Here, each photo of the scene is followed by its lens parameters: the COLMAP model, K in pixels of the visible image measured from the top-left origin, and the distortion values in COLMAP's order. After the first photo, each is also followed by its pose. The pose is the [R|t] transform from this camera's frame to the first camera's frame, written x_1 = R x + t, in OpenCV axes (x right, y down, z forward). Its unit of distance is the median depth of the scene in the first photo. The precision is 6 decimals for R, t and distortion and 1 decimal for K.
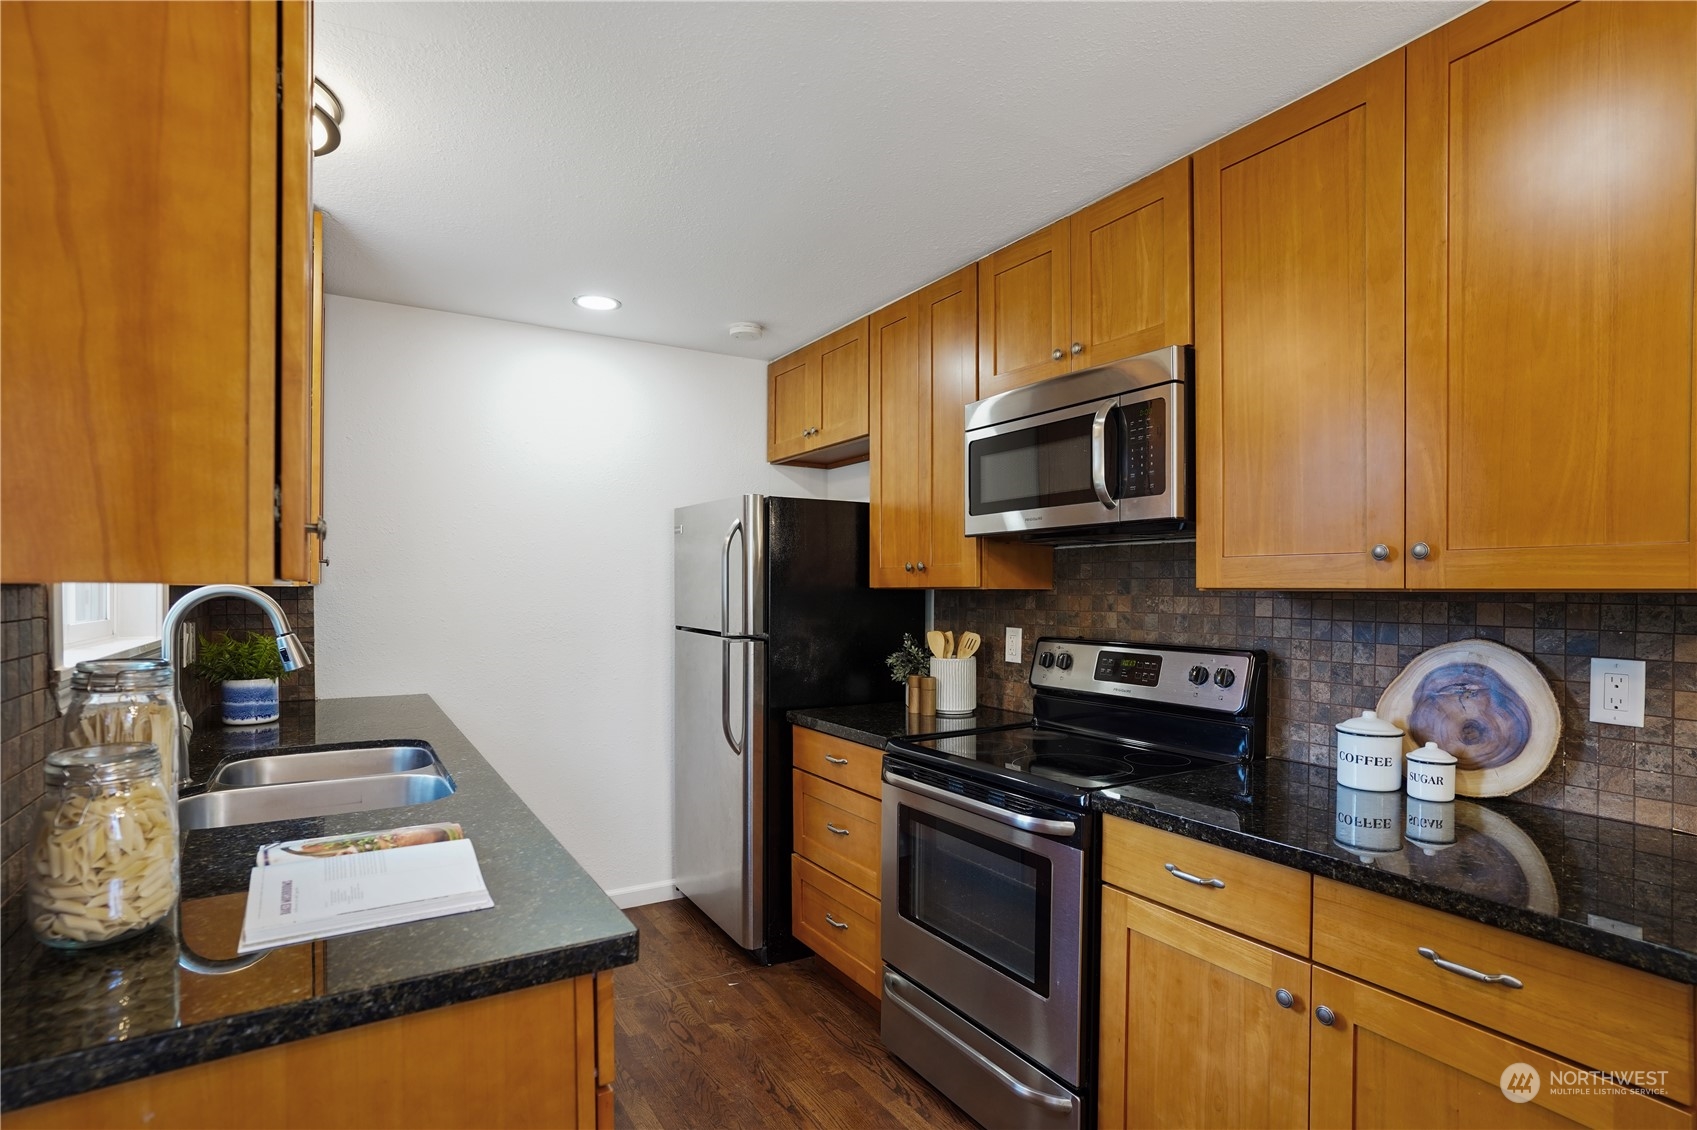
lens RADIAL K [[835.8, 0, 845.3], [0, 835.8, 584.9], [0, 0, 1]] dist [-0.000073, 0.000036]
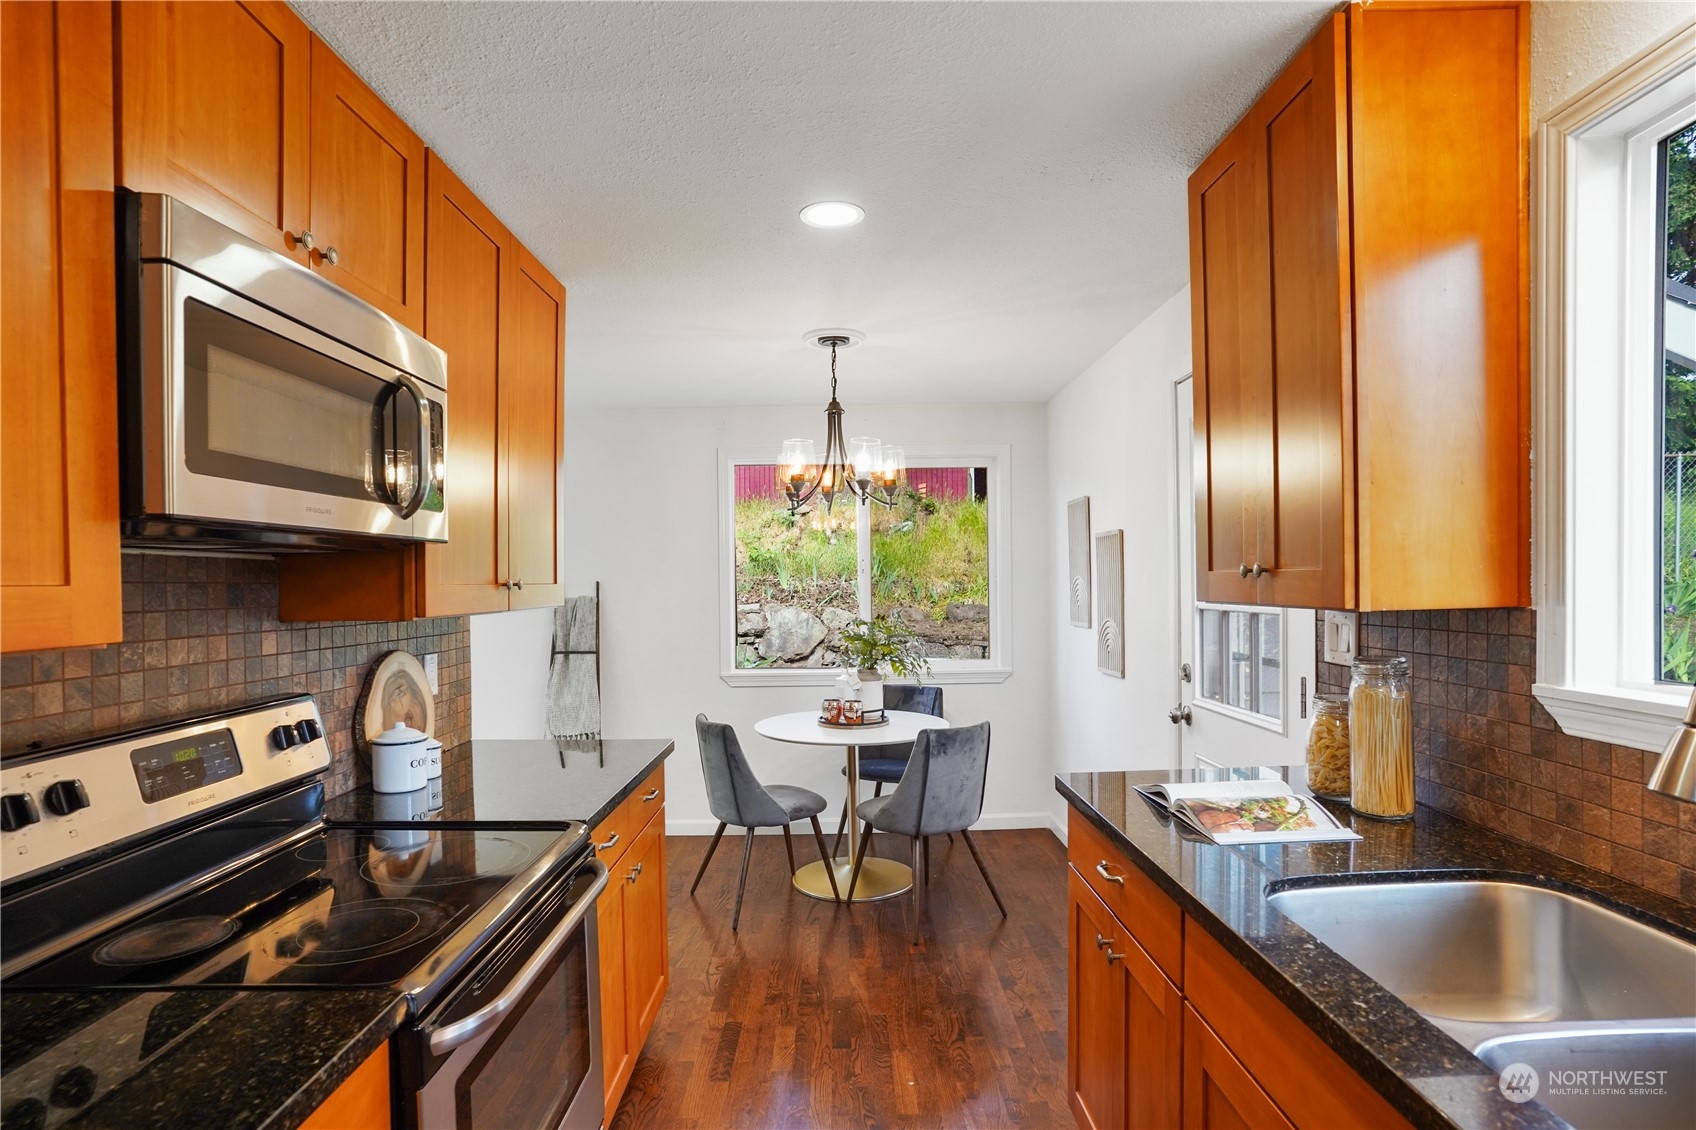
lens RADIAL K [[882.8, 0, 848.0], [0, 882.8, 565.0], [0, 0, 1]] dist [0.000179, 0.000054]
pose [[-0.854204, 0.013339, 0.519767, -0.419035], [0.003783, 0.999804, -0.019441, -0.029771], [-0.519925, -0.014640, -0.854087, 1.380544]]
